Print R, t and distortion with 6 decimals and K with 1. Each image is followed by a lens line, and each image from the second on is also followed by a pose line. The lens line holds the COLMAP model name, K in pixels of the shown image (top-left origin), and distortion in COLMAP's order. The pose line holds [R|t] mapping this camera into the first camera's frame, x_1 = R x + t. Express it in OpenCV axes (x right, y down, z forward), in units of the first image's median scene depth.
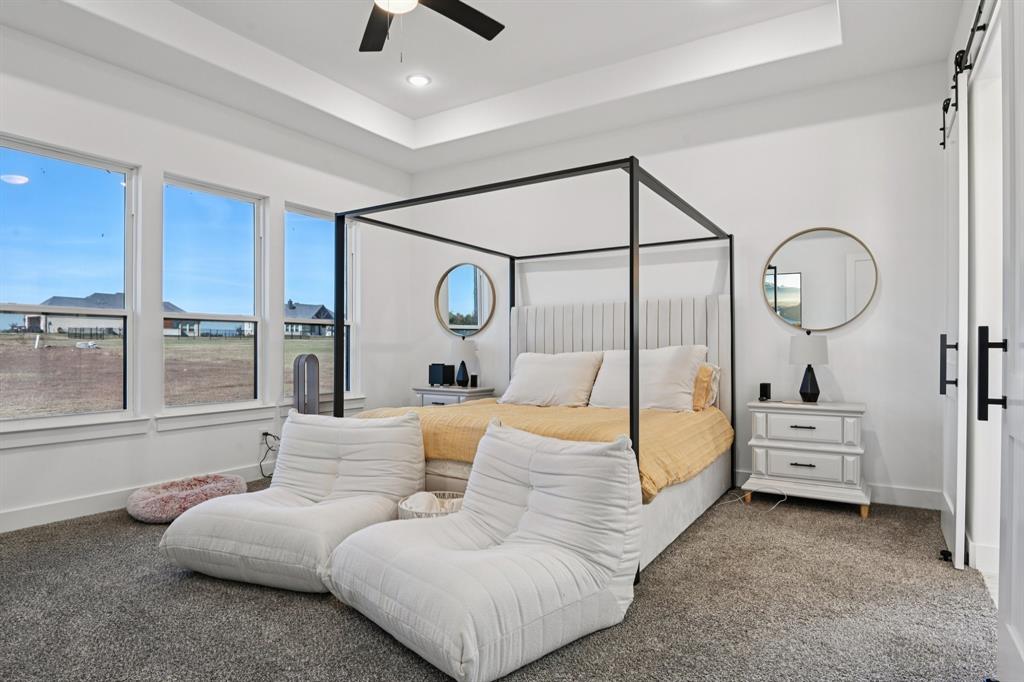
lens RADIAL K [[576.2, 0, 521.0], [0, 576.2, 349.8], [0, 0, 1]] dist [-0.024536, 0.001696]
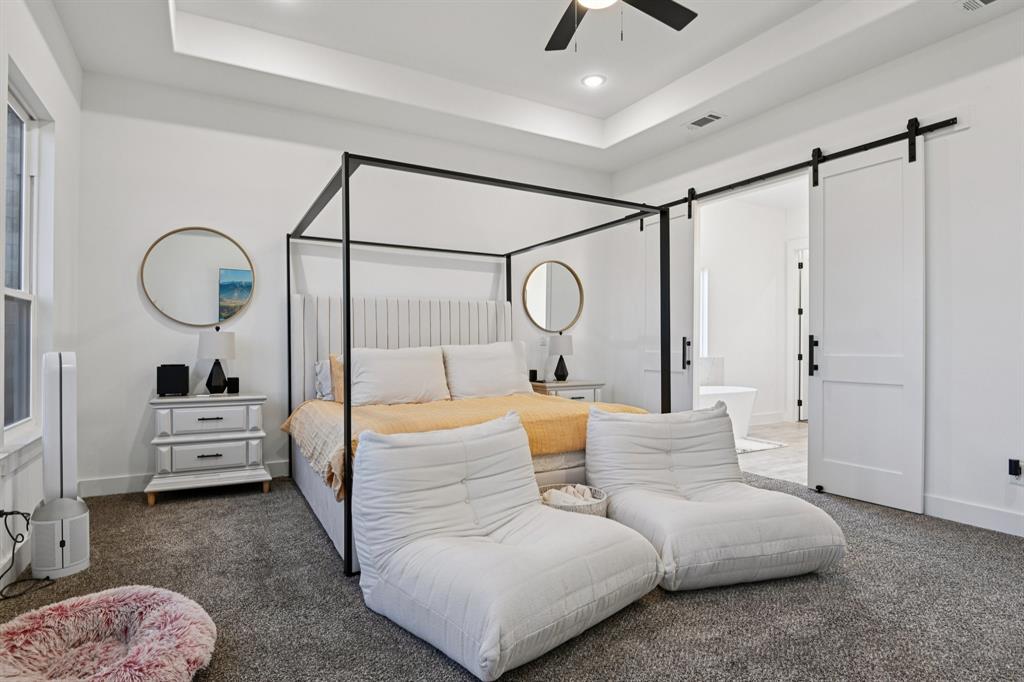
lens RADIAL K [[540.8, 0, 513.1], [0, 540.8, 347.2], [0, 0, 1]] dist [-0.017748, -0.000615]
pose [[0.483321, -0.004002, 0.875434, -0.094175], [-0.001473, 0.999984, 0.005385, -0.000191], [-0.875442, -0.003892, 0.483307, 0.057196]]
